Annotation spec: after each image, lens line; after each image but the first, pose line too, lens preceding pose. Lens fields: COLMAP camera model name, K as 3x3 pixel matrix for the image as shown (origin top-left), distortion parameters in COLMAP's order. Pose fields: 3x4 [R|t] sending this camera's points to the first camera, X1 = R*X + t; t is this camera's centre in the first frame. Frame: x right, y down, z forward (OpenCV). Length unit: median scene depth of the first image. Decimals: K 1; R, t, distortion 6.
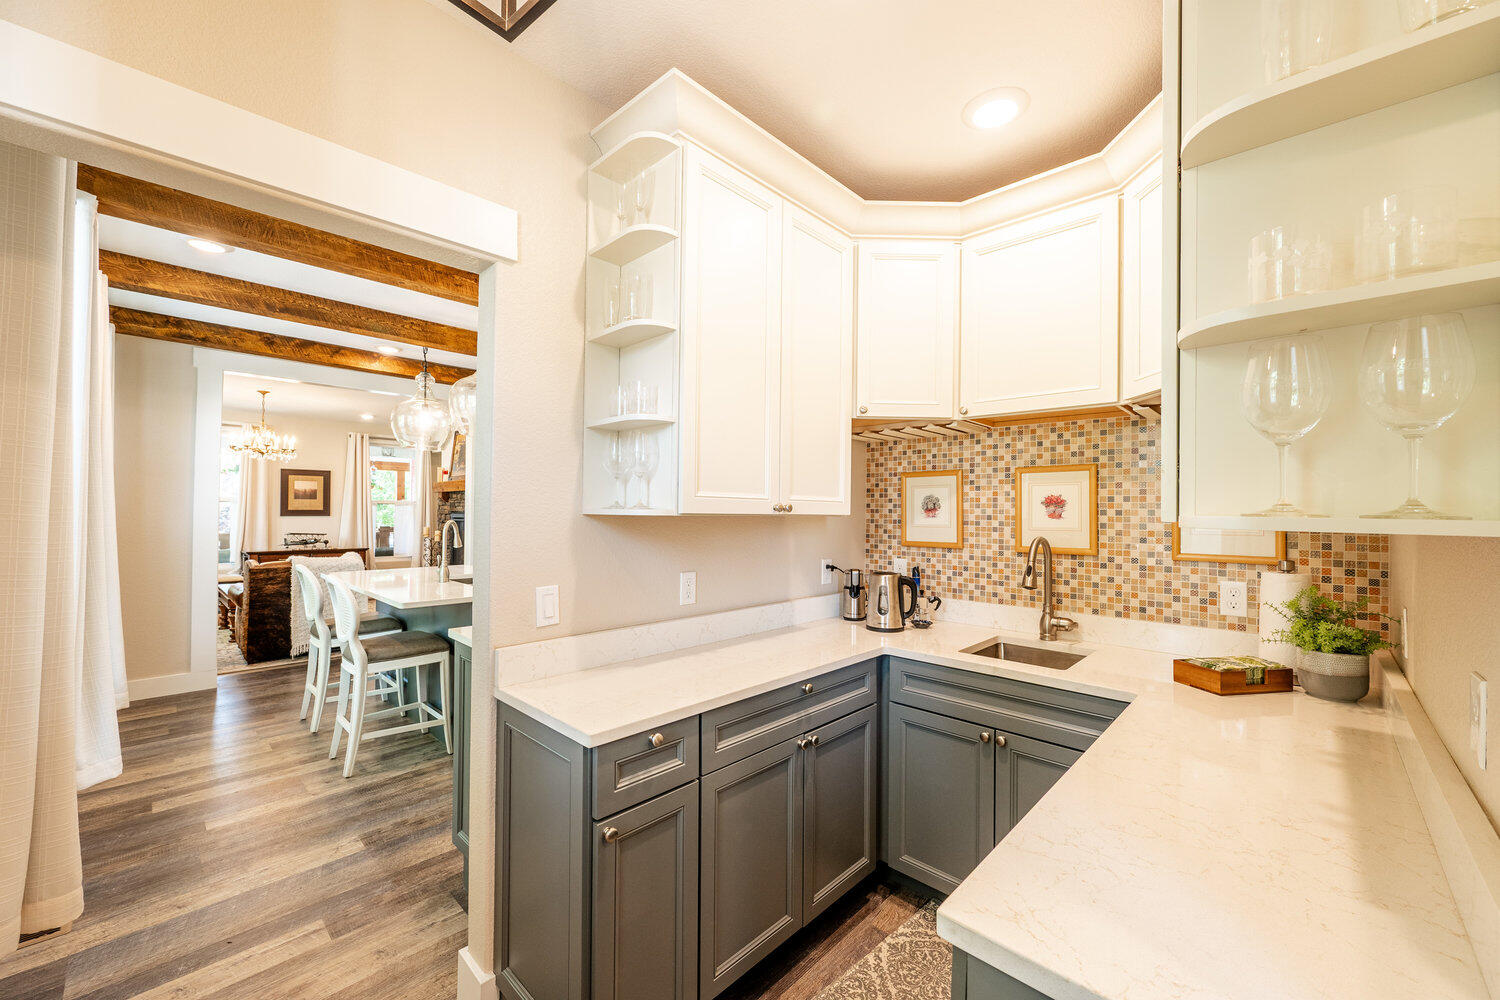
lens RADIAL K [[587.8, 0, 750.9], [0, 587.8, 503.1], [0, 0, 1]] dist [0.001508, -0.000268]
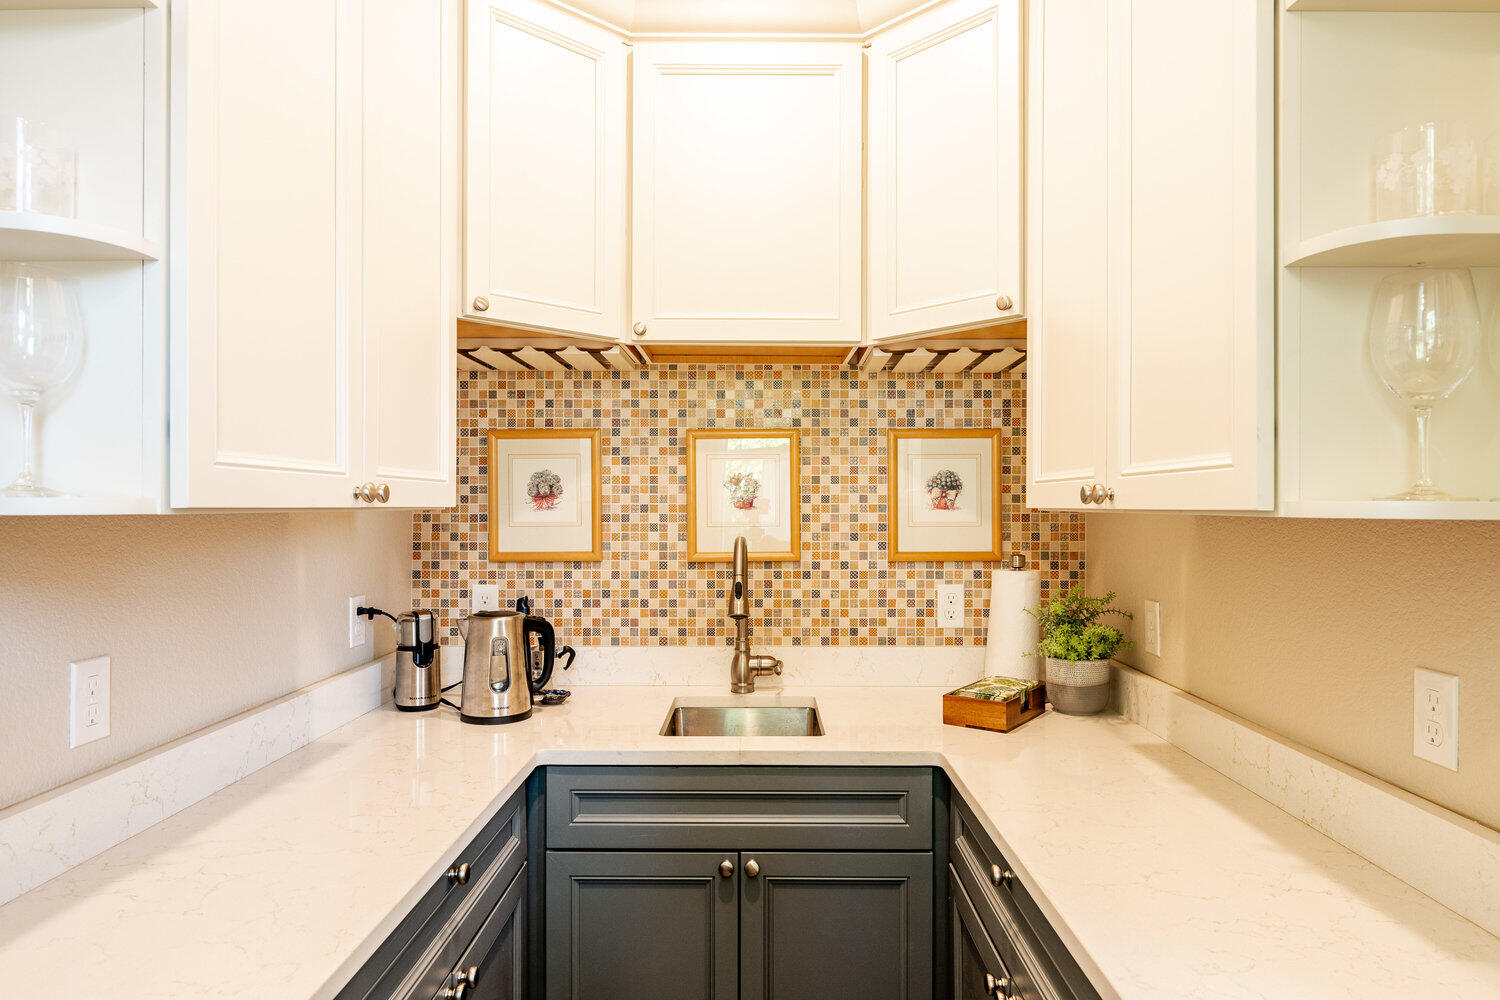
lens RADIAL K [[912.4, 0, 752.1], [0, 912.4, 498.7], [0, 0, 1]] dist [-0.001285, -0.000433]
pose [[0.726166, -0.006123, 0.687492, -0.191772], [-0.003013, 0.999922, 0.012088, 0.002631], [-0.687513, -0.010849, 0.726091, 0.250867]]
